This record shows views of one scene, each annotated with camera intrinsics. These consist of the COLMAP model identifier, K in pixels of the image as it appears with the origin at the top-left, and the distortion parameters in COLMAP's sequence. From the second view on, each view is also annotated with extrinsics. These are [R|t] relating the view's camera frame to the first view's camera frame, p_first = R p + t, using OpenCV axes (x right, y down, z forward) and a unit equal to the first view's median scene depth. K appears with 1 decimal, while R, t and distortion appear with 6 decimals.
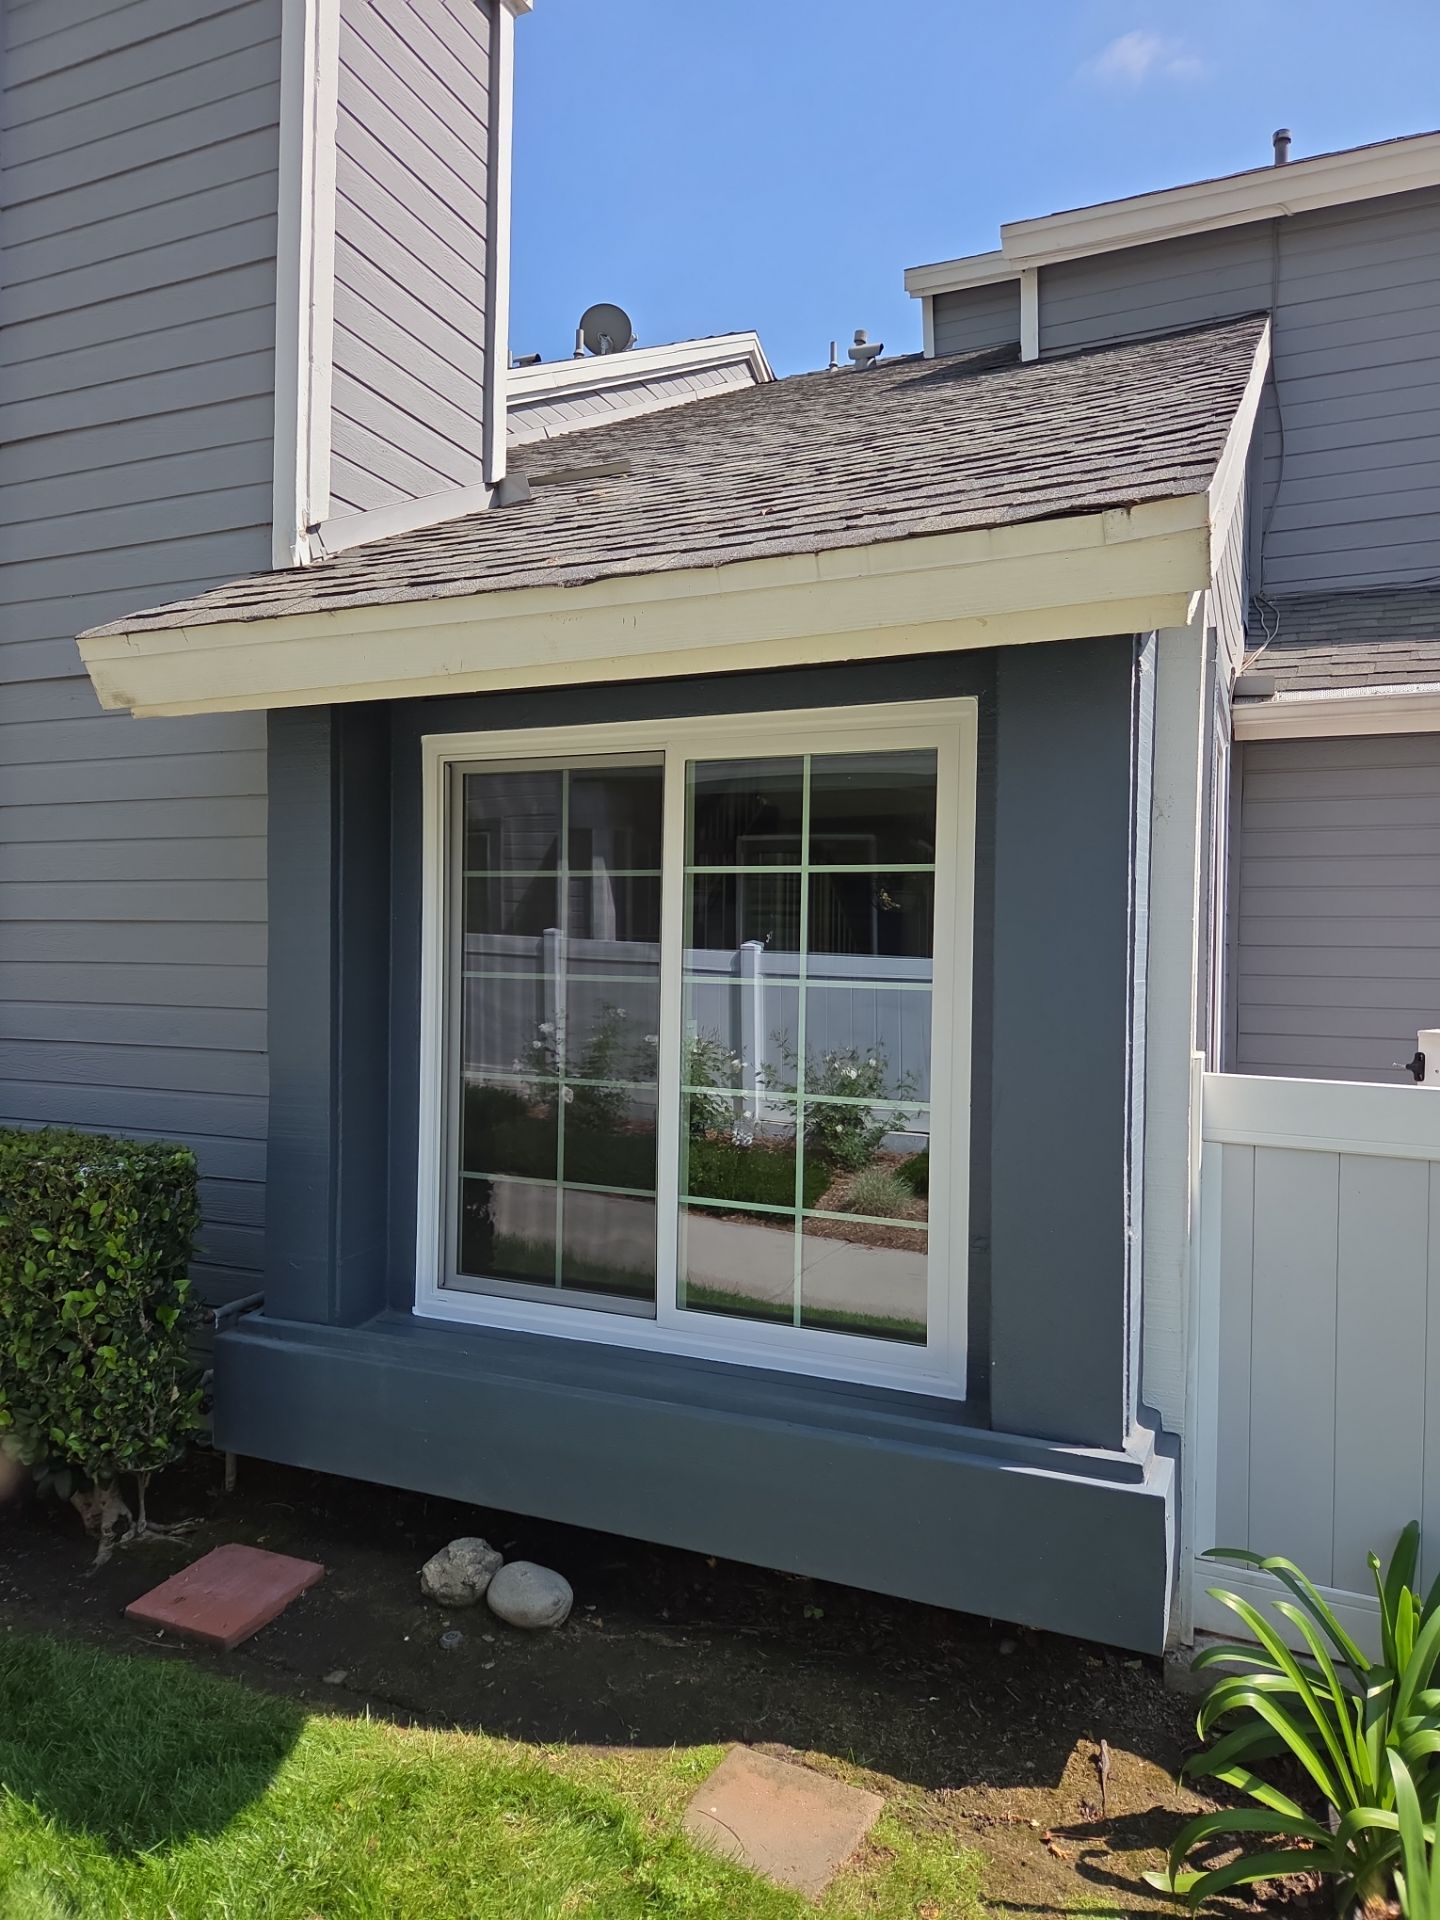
lens RADIAL K [[1257.9, 0, 707.4], [0, 1257.9, 966.7], [0, 0, 1]] dist [0.062621, -0.055212]
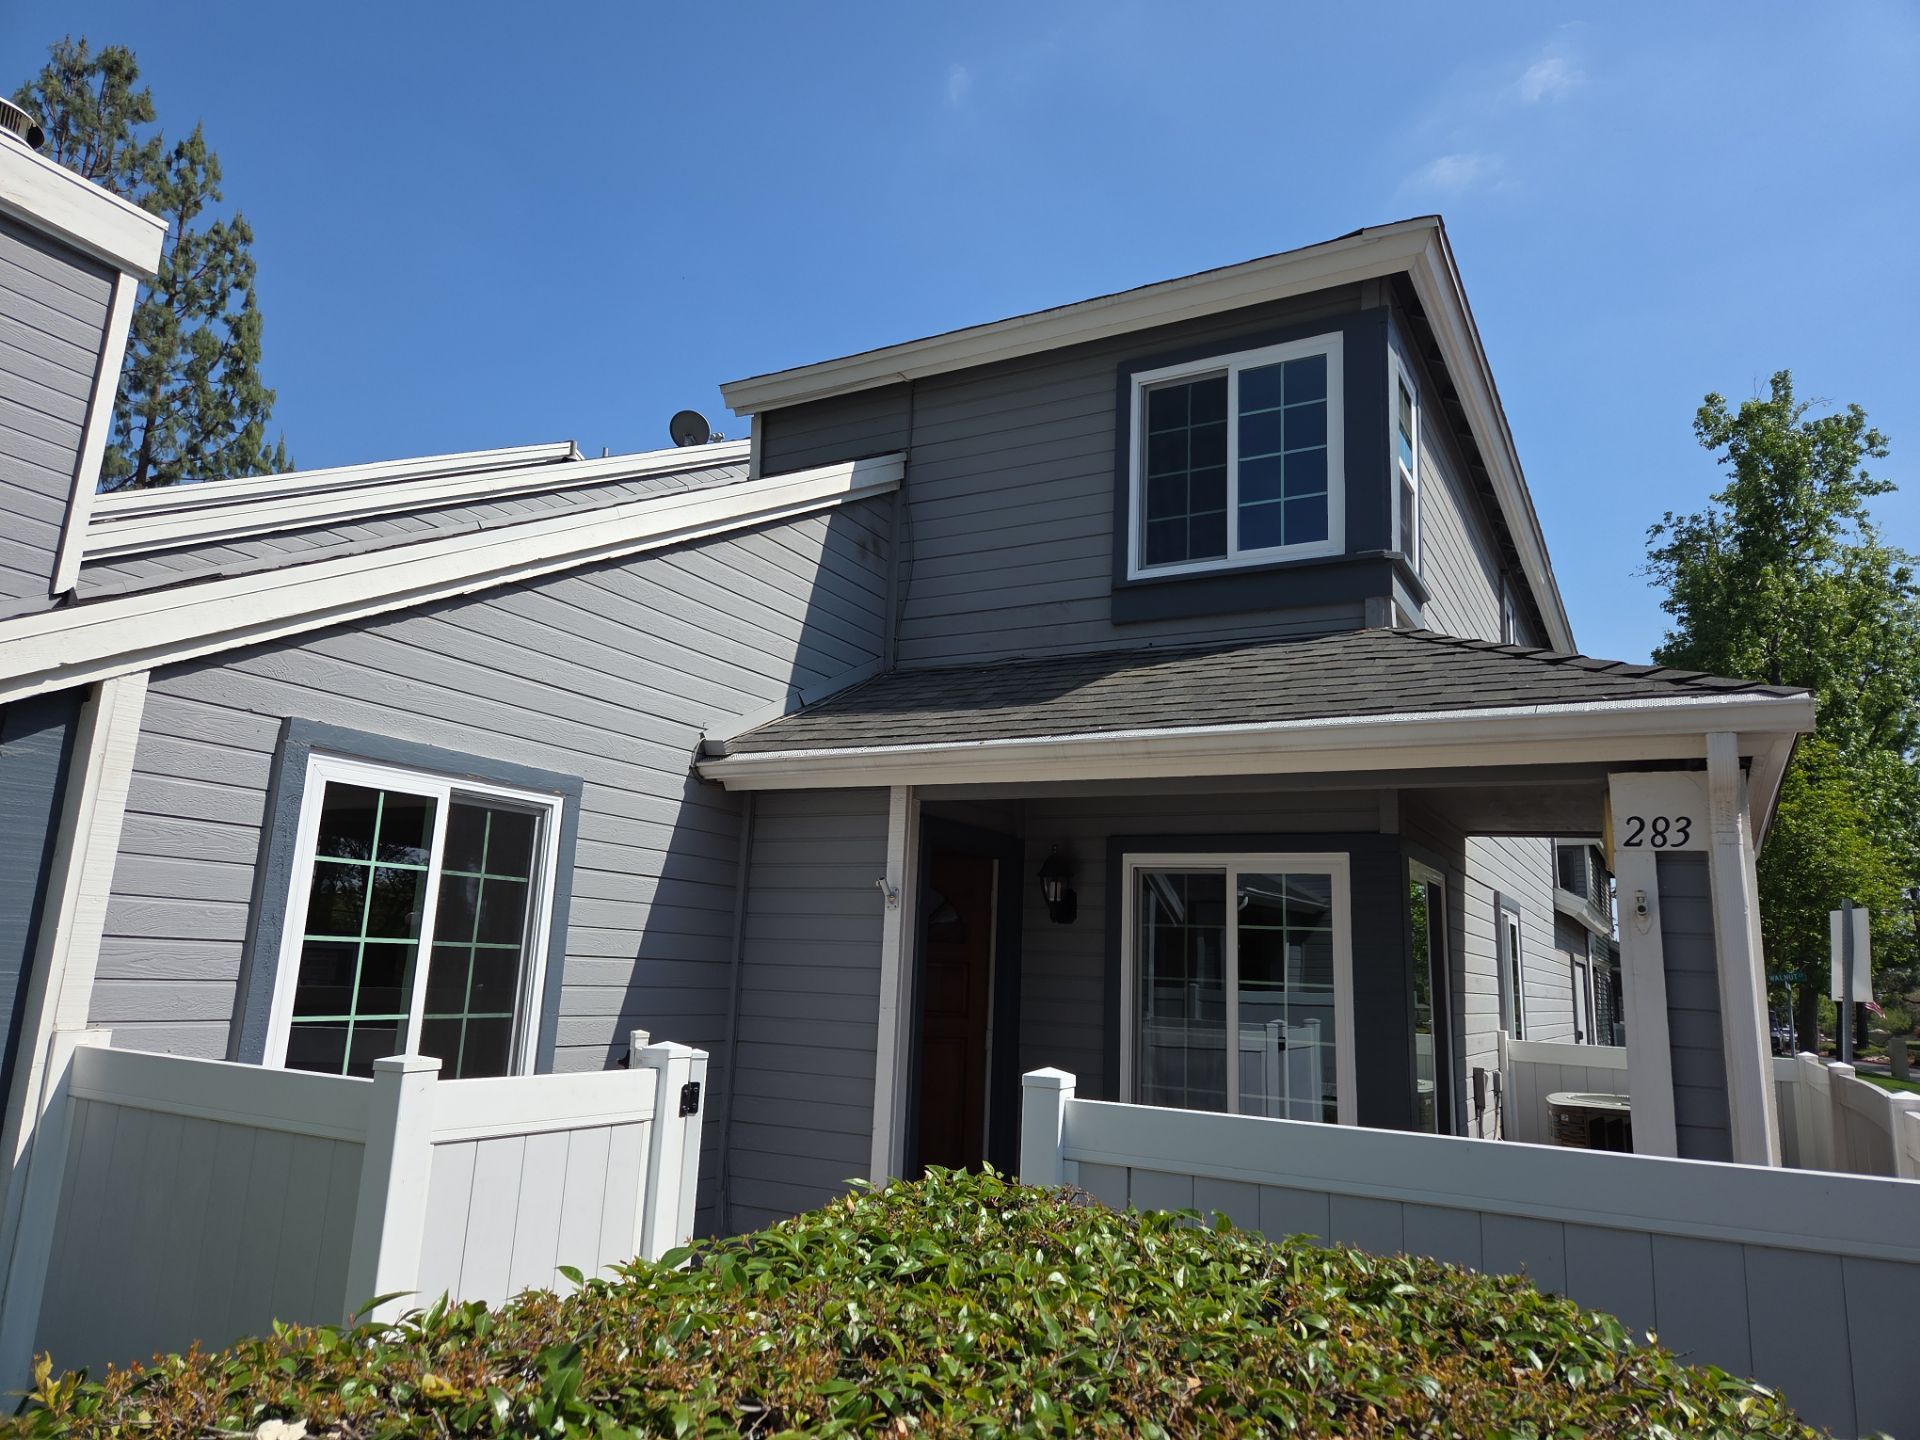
lens RADIAL K [[1257.9, 0, 960.0], [0, 1257.9, 720.0], [0, 0, 1]] dist [0.062621, -0.055212]
pose [[0.996736, 0.010006, -0.080105, 1.119425], [-0.026709, 0.977281, -0.210260, 0.004105], [0.076181, 0.211713, 0.974358, -0.258564]]
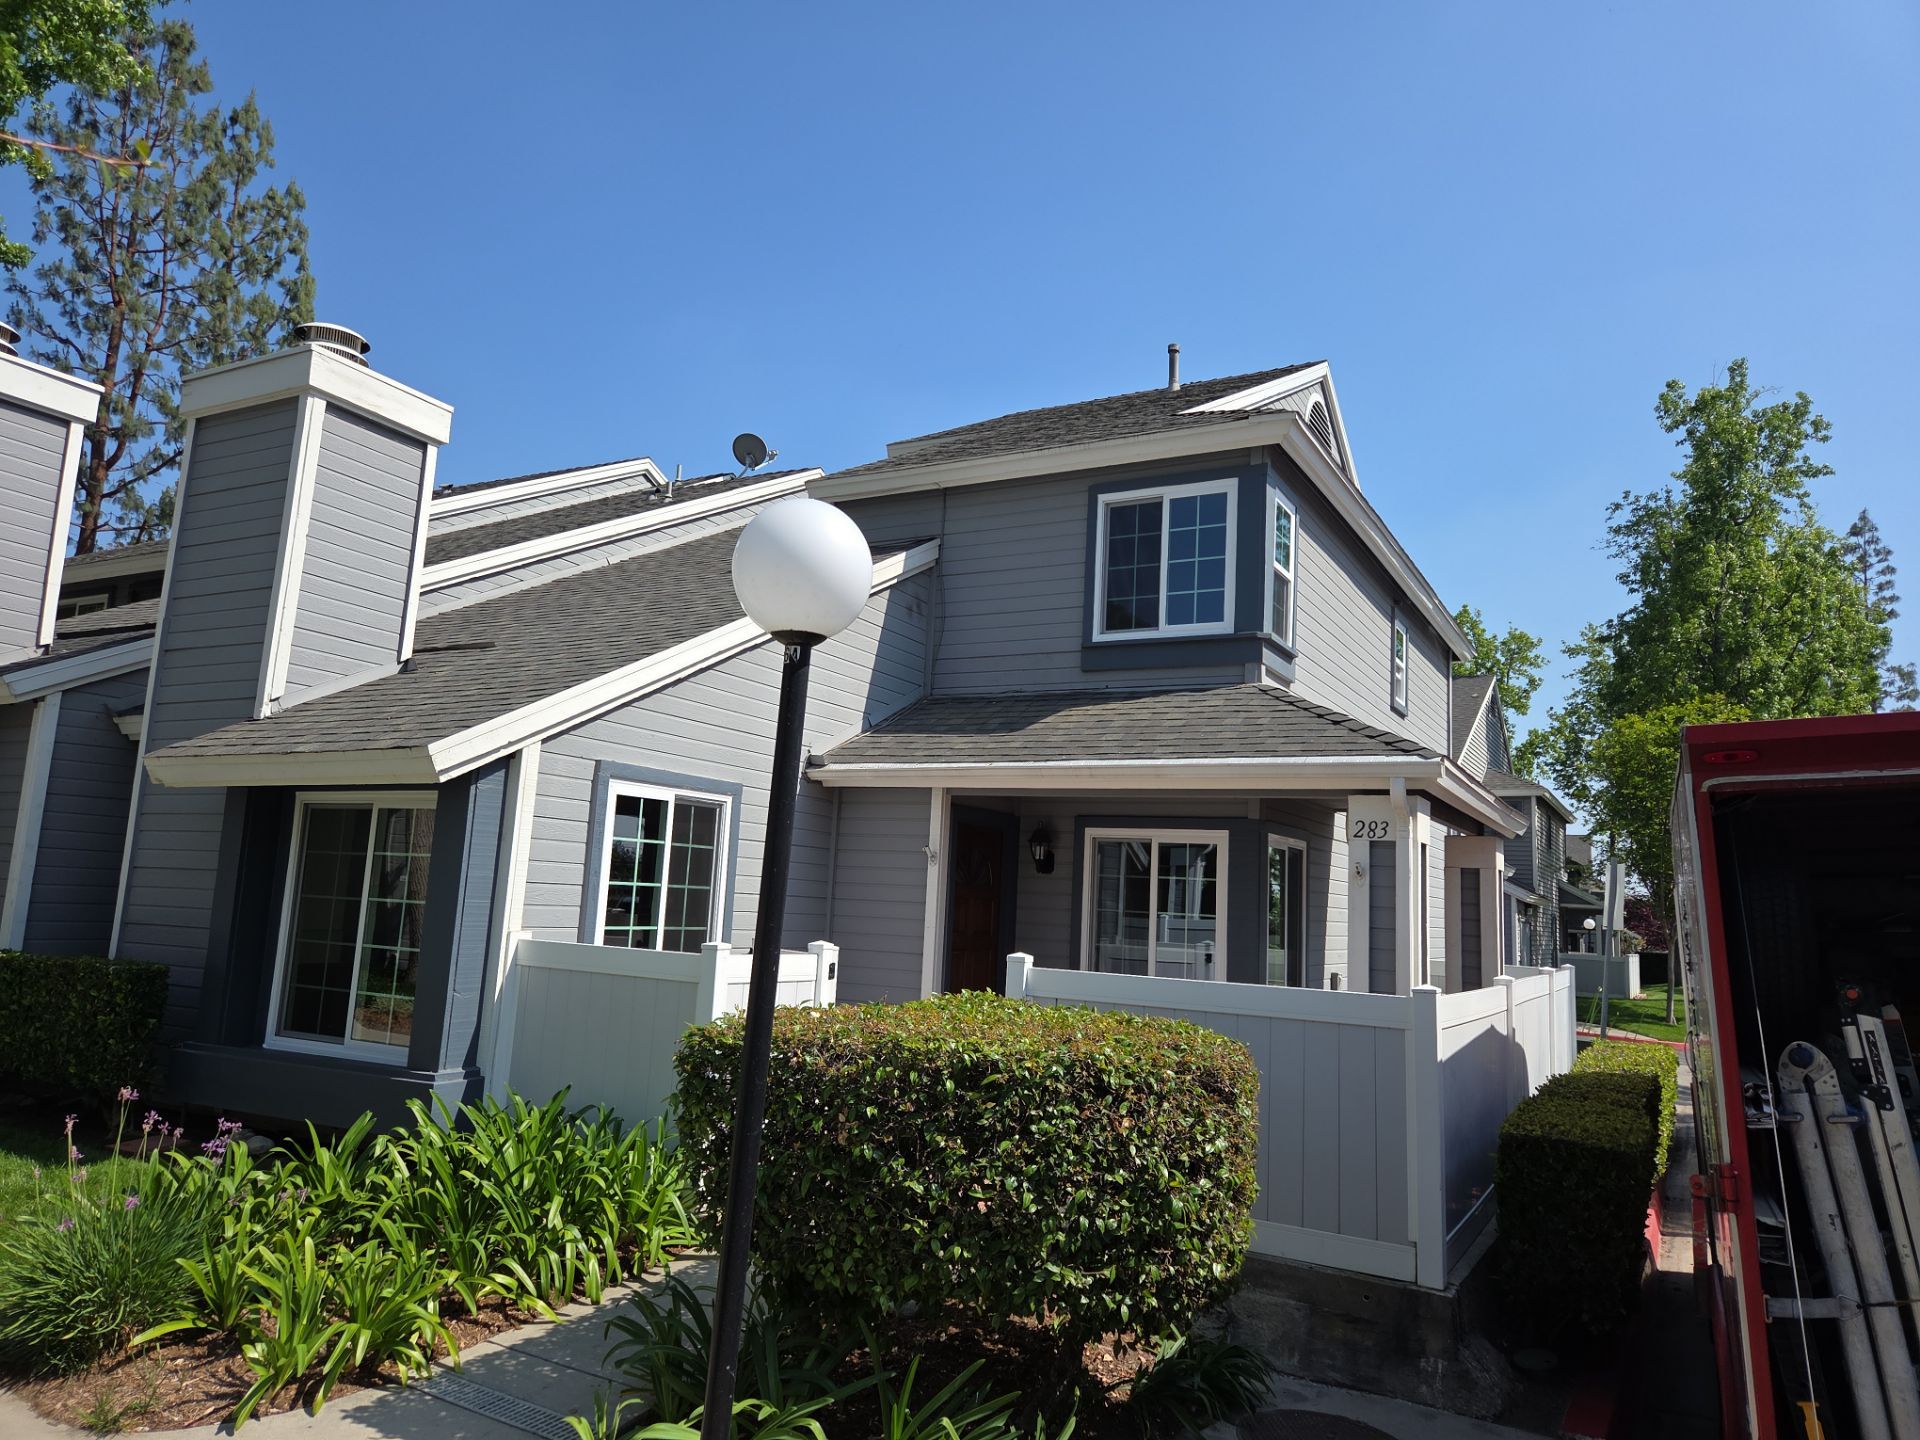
lens RADIAL K [[1248.0, 0, 983.3], [0, 1248.0, 724.4], [0, 0, 1]] dist [0.051980, -0.050262]
pose [[0.997070, 0.023473, -0.072807, 1.187282], [-0.034713, 0.986957, -0.157195, 0.015717], [0.068167, 0.159262, 0.984880, -1.209066]]
